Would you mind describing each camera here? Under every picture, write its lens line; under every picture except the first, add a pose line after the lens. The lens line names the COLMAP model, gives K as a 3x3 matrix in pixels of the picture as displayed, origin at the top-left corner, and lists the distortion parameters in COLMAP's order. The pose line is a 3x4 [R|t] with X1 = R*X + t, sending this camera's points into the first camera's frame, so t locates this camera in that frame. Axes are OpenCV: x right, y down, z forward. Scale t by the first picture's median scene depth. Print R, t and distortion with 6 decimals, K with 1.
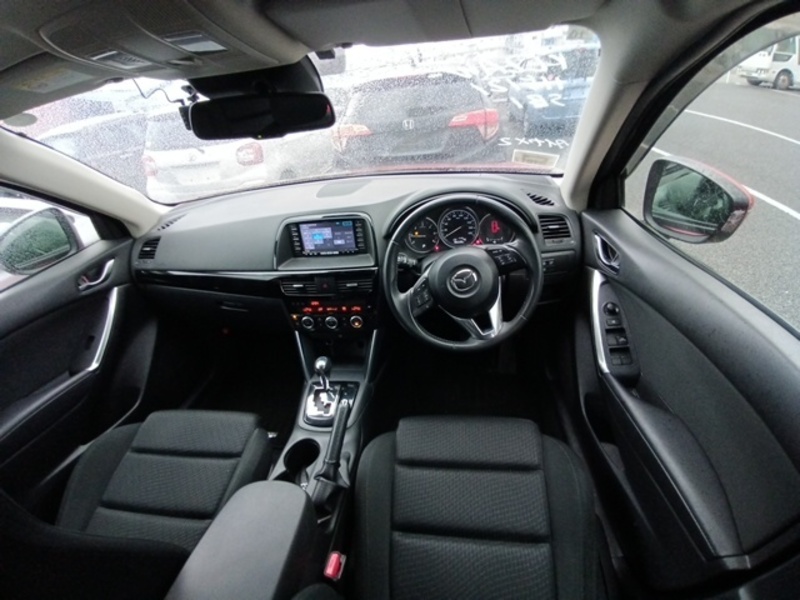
lens RADIAL K [[390.3, 0, 400.0], [0, 390.3, 300.0], [0, 0, 1]] dist [-0.001934, -0.000922]
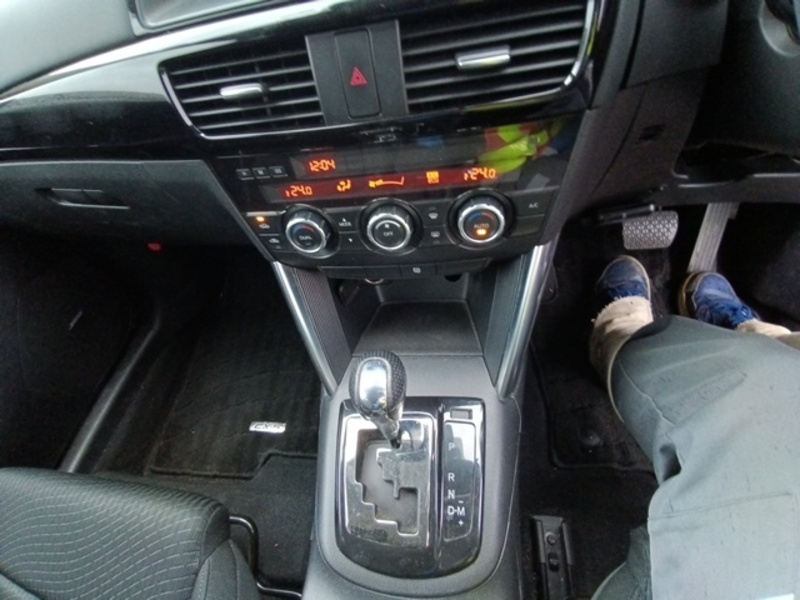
lens RADIAL K [[390.3, 0, 400.0], [0, 390.3, 300.0], [0, 0, 1]] dist [-0.001934, -0.000922]
pose [[0.997416, -0.059829, -0.039767, -0.159132], [0.069625, 0.941437, 0.329922, 0.011266], [0.017699, -0.331838, 0.943170, 0.715617]]
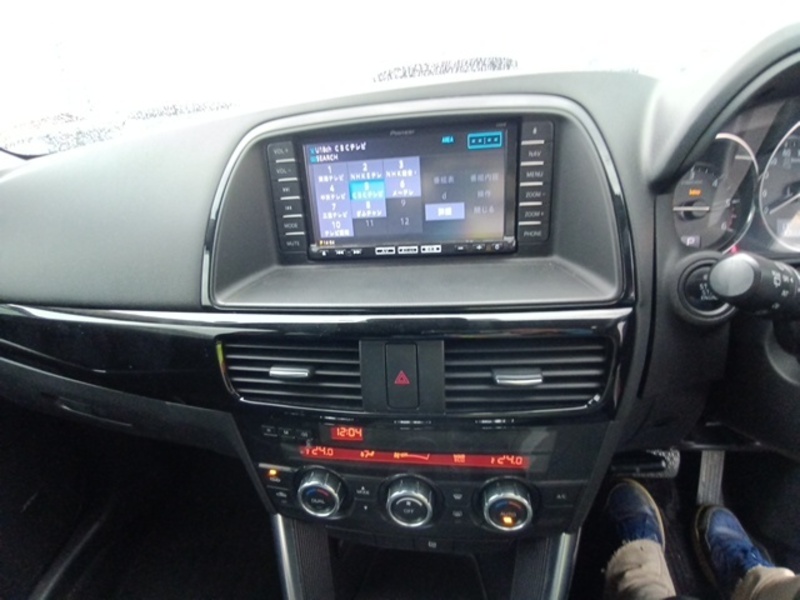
lens RADIAL K [[390.3, 0, 400.0], [0, 390.3, 300.0], [0, 0, 1]] dist [-0.001934, -0.000922]
pose [[0.999560, 0.027752, 0.010454, -0.188406], [-0.027016, 0.997526, -0.064899, -0.066400], [-0.012230, 0.064588, 0.997837, 0.723973]]
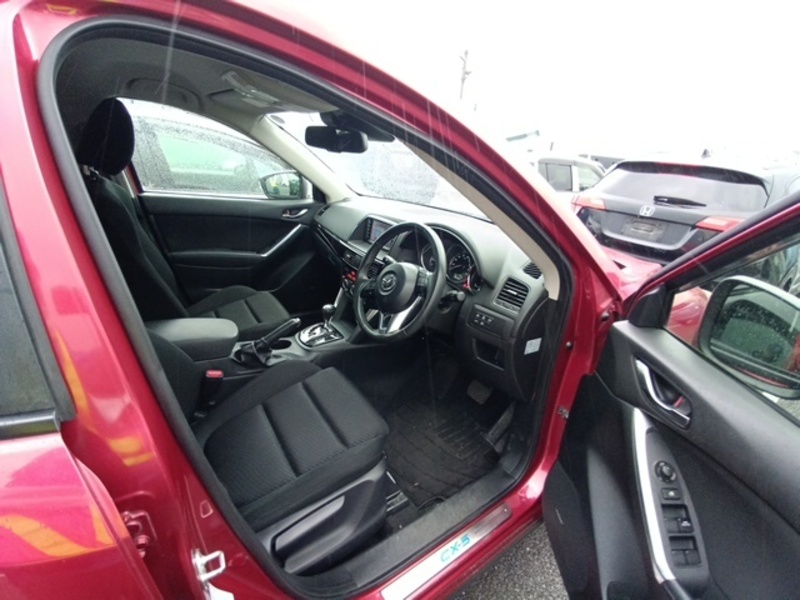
lens RADIAL K [[390.3, 0, 400.0], [0, 390.3, 300.0], [0, 0, 1]] dist [-0.001934, -0.000922]
pose [[0.637677, 0.423361, -0.643532, 0.841593], [-0.505937, 0.860153, 0.064536, -0.083944], [0.580858, 0.284434, 0.762694, 0.050794]]
